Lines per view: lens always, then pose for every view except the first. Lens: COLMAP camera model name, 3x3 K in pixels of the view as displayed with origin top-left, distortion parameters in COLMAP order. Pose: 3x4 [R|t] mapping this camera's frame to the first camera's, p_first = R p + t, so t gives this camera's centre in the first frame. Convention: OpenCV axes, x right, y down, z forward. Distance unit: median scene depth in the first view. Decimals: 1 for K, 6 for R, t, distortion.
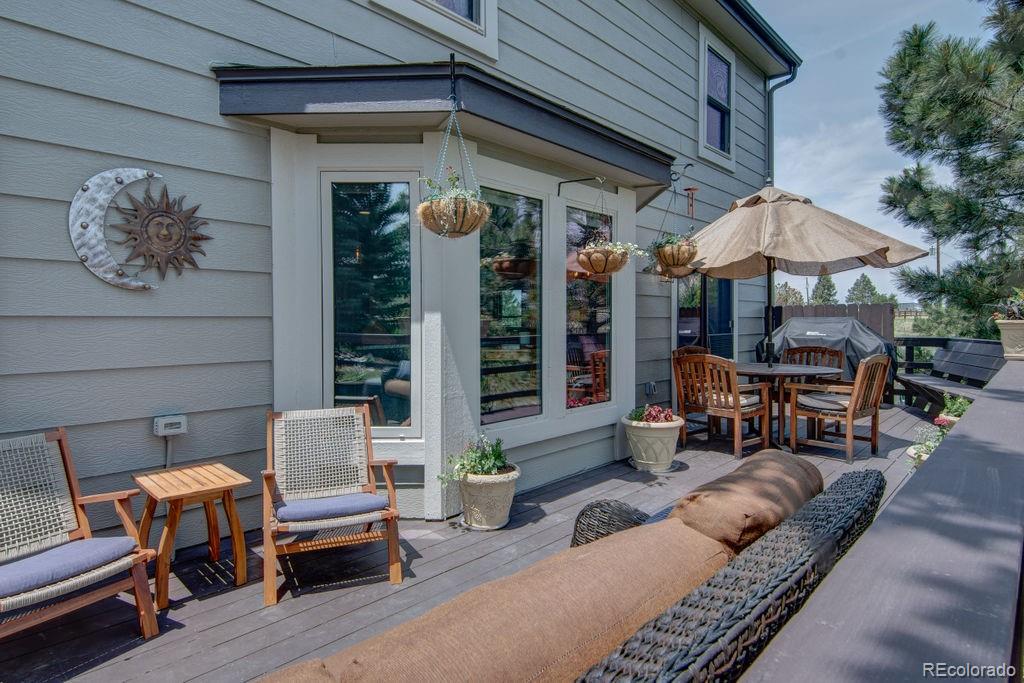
lens RADIAL K [[552.2, 0, 512.0], [0, 552.2, 341.5], [0, 0, 1]] dist [0.002934, 0.000195]
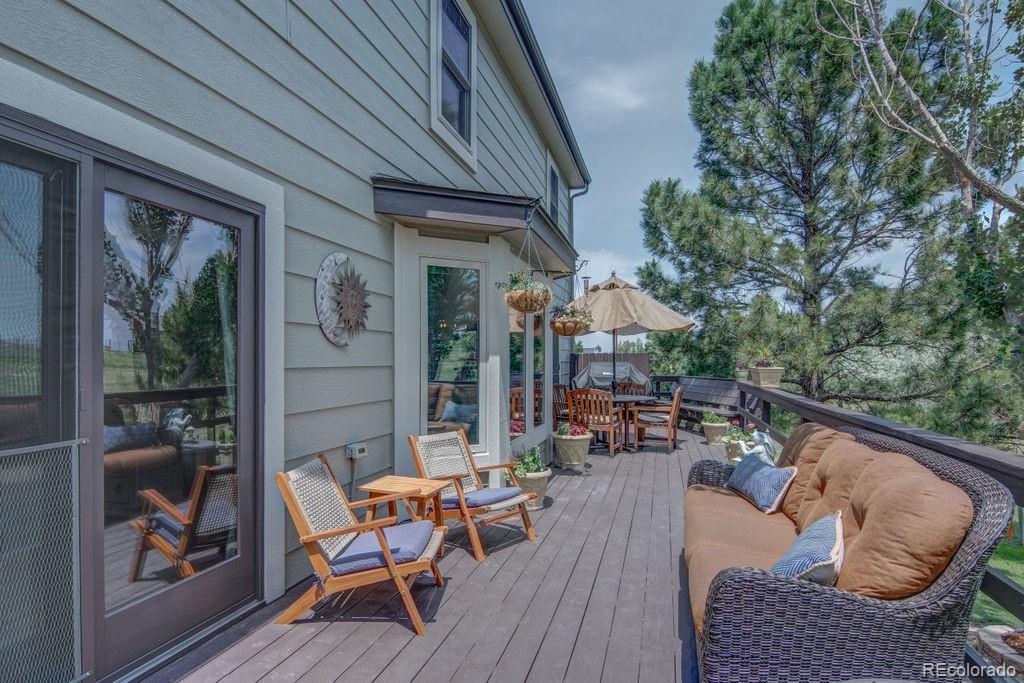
lens RADIAL K [[527.1, 0, 510.8], [0, 527.1, 369.6], [0, 0, 1]] dist [0.000674, 0.000156]
pose [[0.887282, -0.005401, 0.461196, -0.742624], [0.015584, 0.999712, -0.018275, -0.009205], [-0.460964, 0.023402, 0.887110, -0.223895]]
